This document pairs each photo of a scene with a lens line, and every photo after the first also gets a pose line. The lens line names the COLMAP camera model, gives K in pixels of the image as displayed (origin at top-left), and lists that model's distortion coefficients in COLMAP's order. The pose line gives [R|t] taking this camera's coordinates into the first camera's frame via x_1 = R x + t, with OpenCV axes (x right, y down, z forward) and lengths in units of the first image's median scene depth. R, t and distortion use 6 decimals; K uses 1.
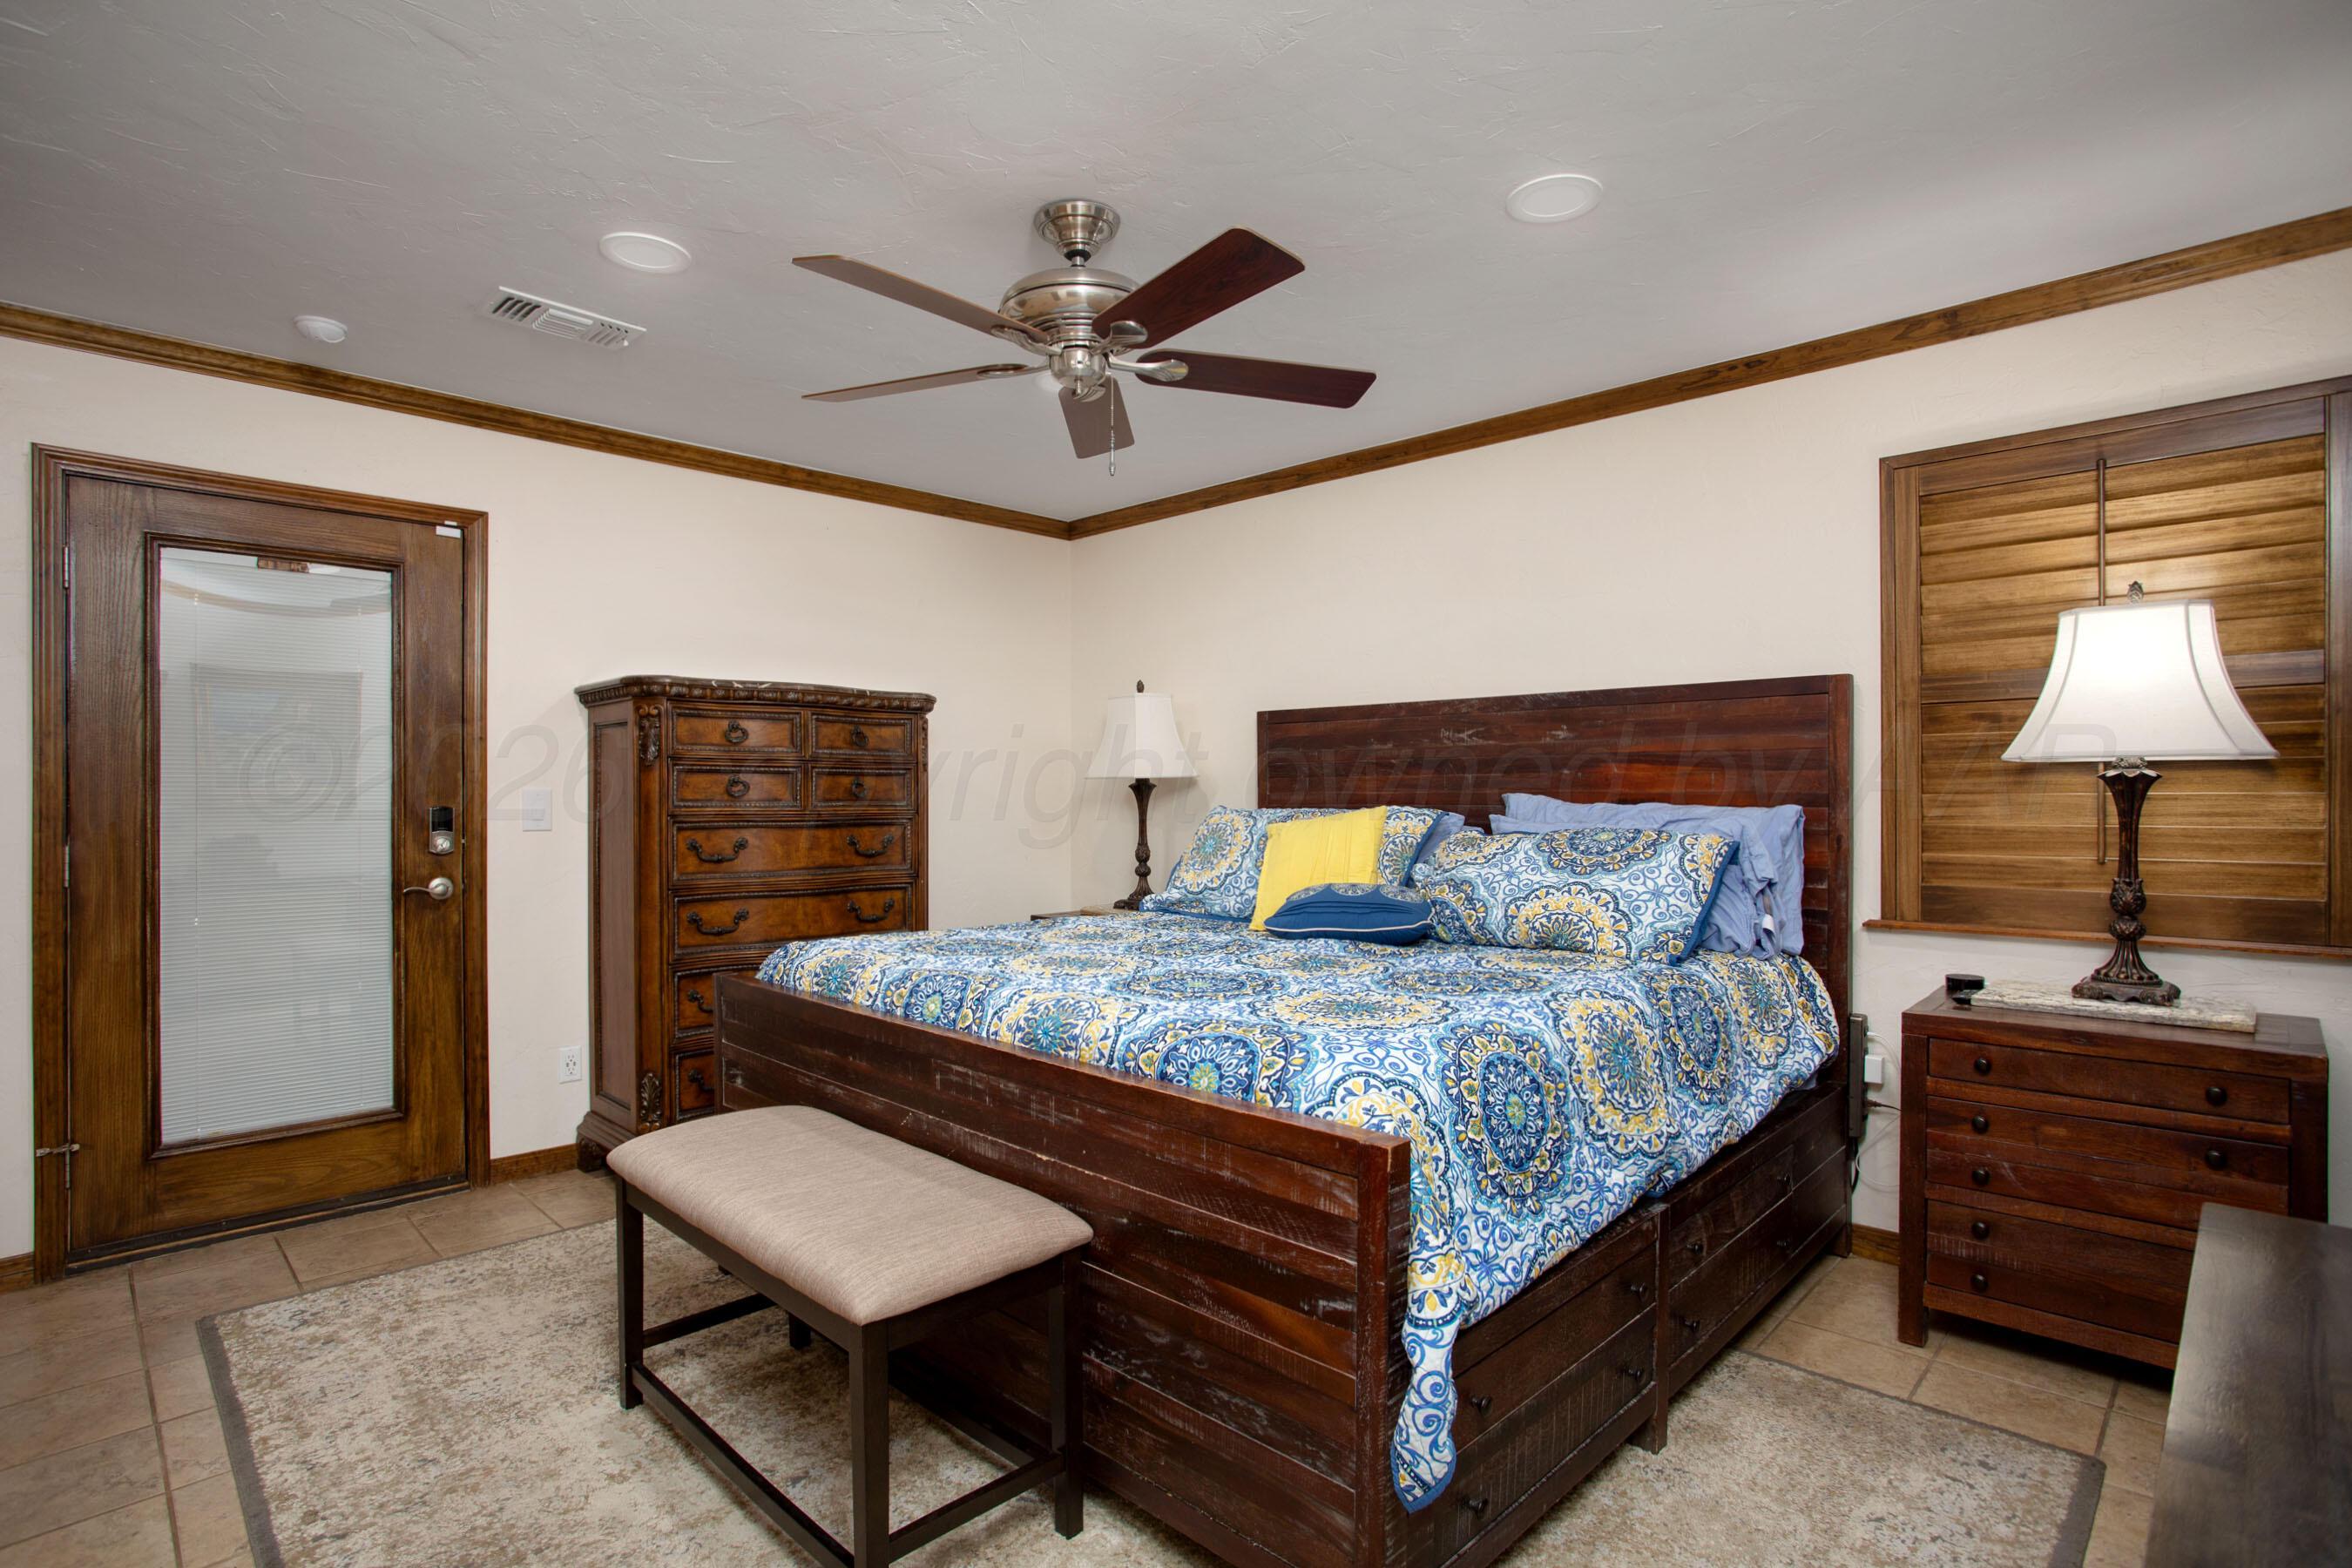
lens RADIAL K [[1133.0, 0, 1176.0], [0, 1133.0, 784.0], [0, 0, 1]] dist [-0.067844, 0.000365]
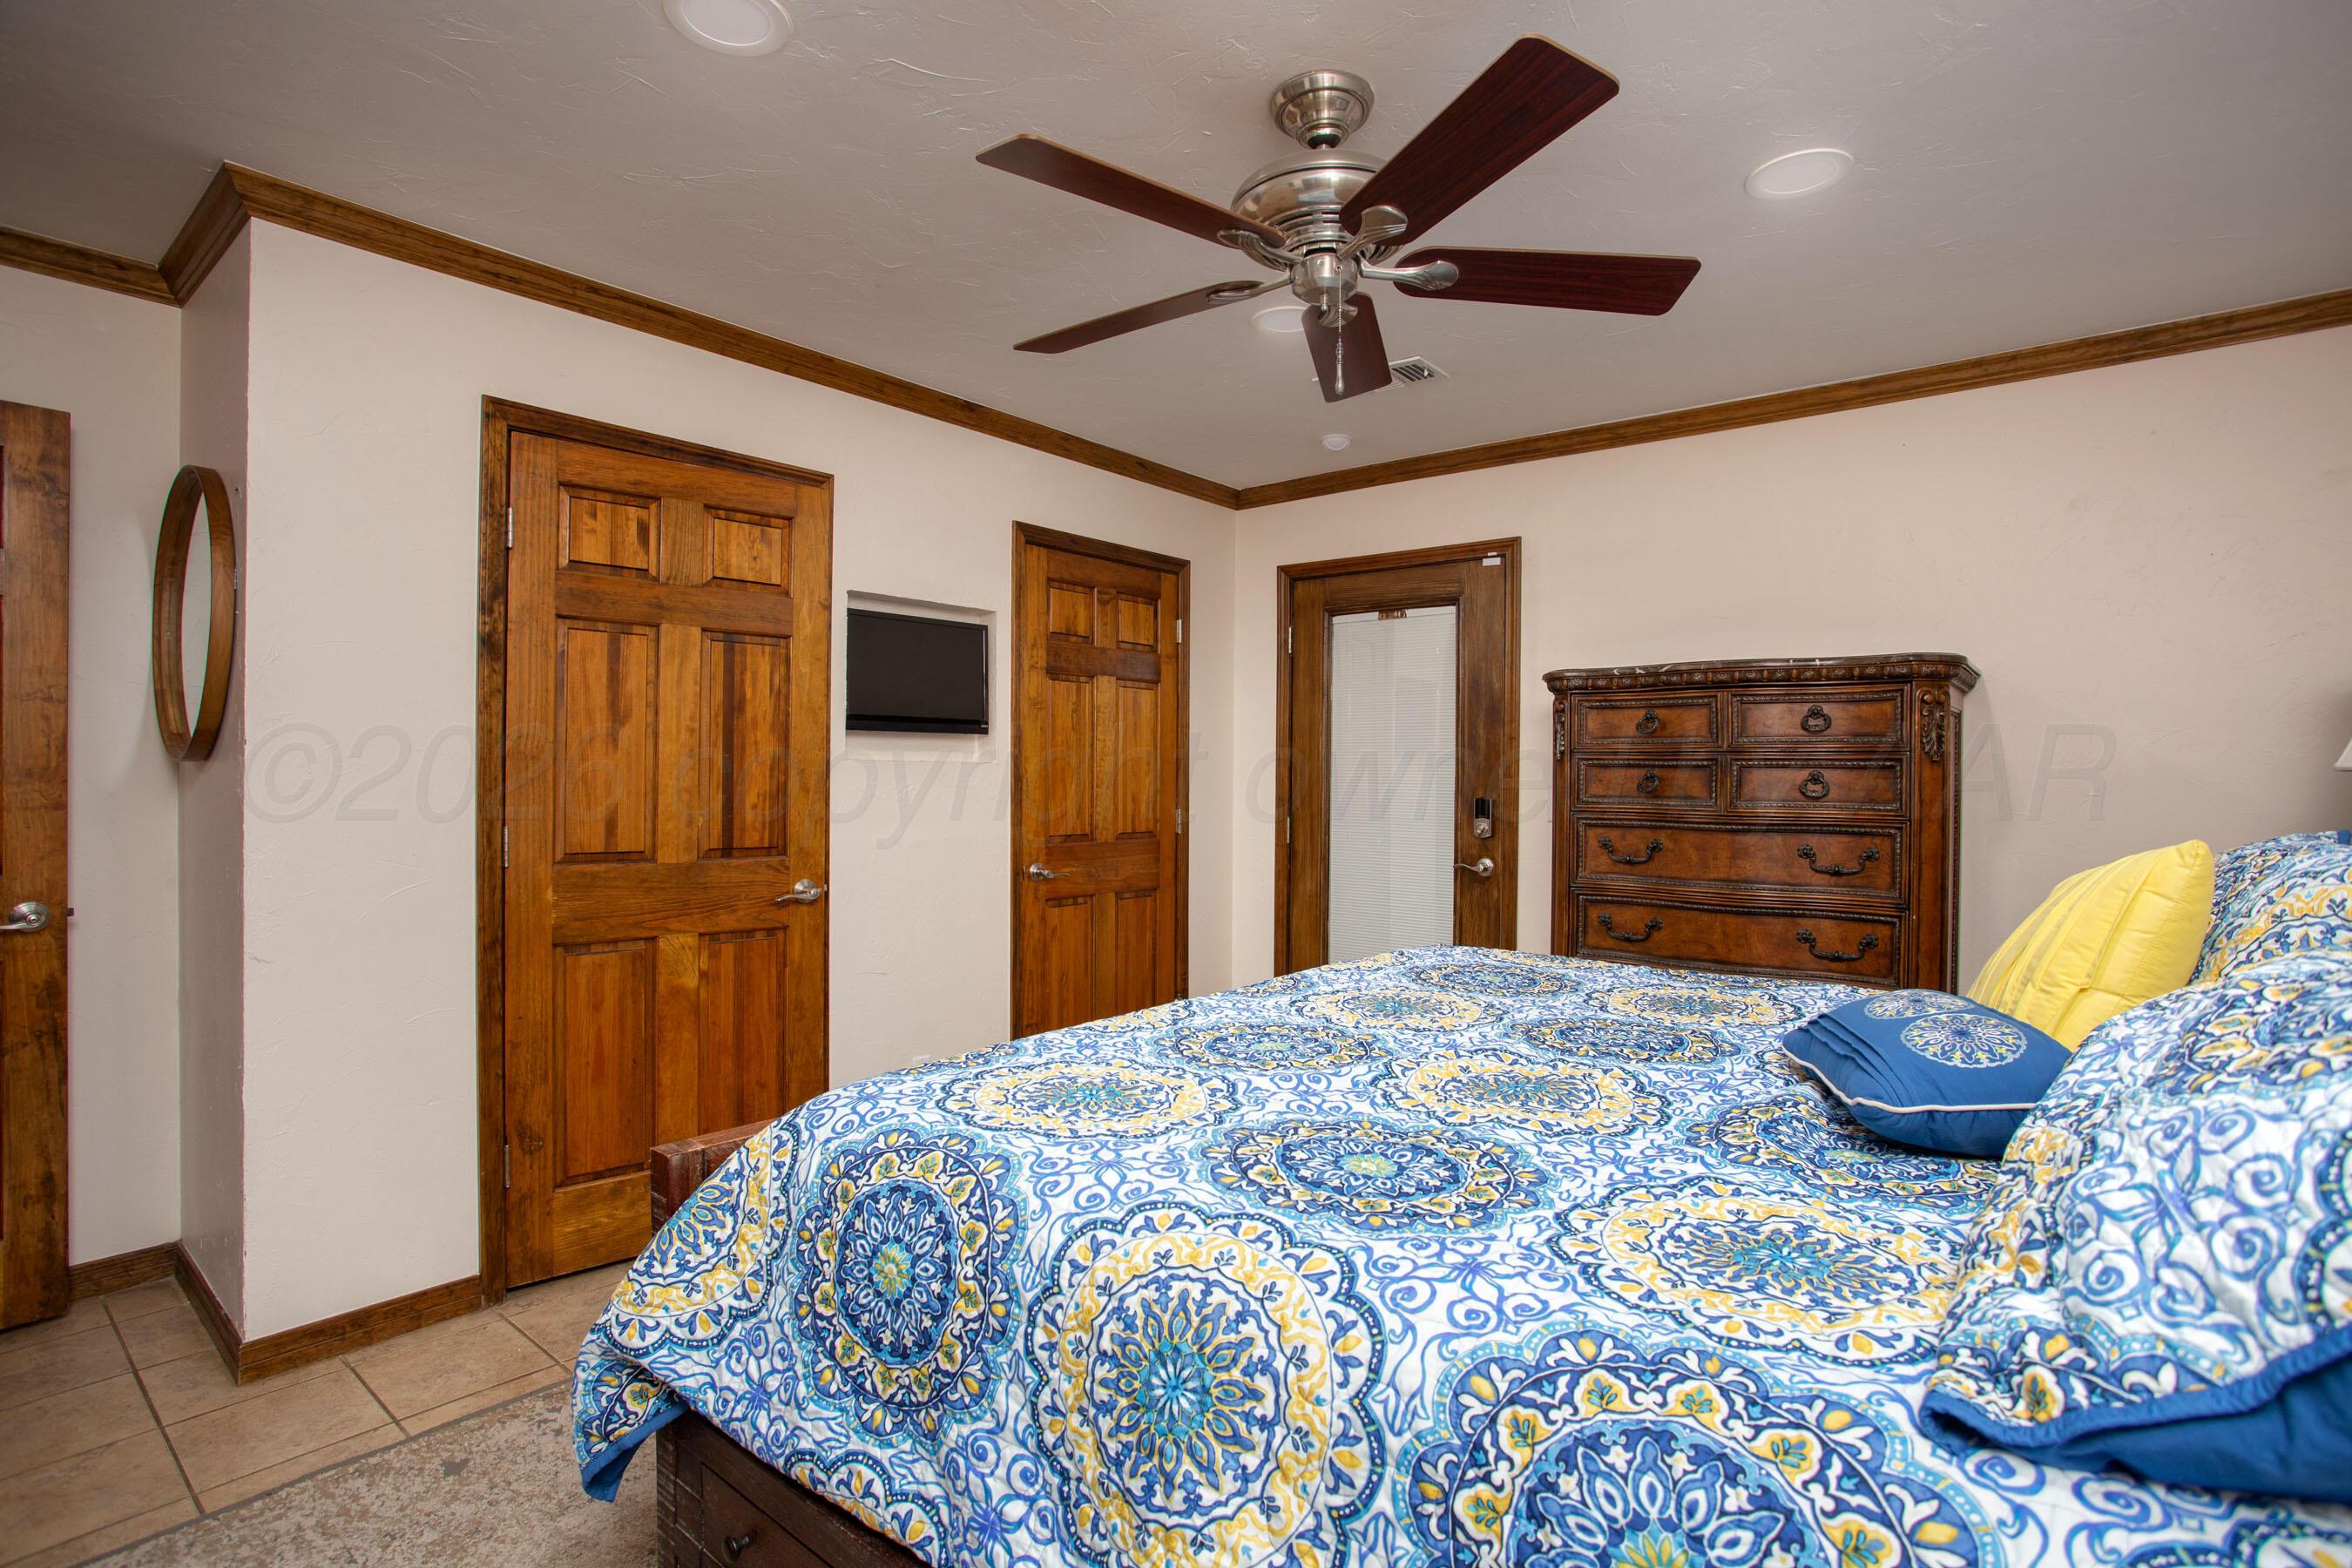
lens RADIAL K [[1133.0, 0, 1176.0], [0, 1133.0, 784.0], [0, 0, 1]] dist [-0.067844, 0.000365]
pose [[0.060188, 0.009981, -0.998137, 0.519084], [-0.003472, 0.999946, 0.009790, -0.004200], [0.998181, 0.002876, 0.060220, 0.599735]]
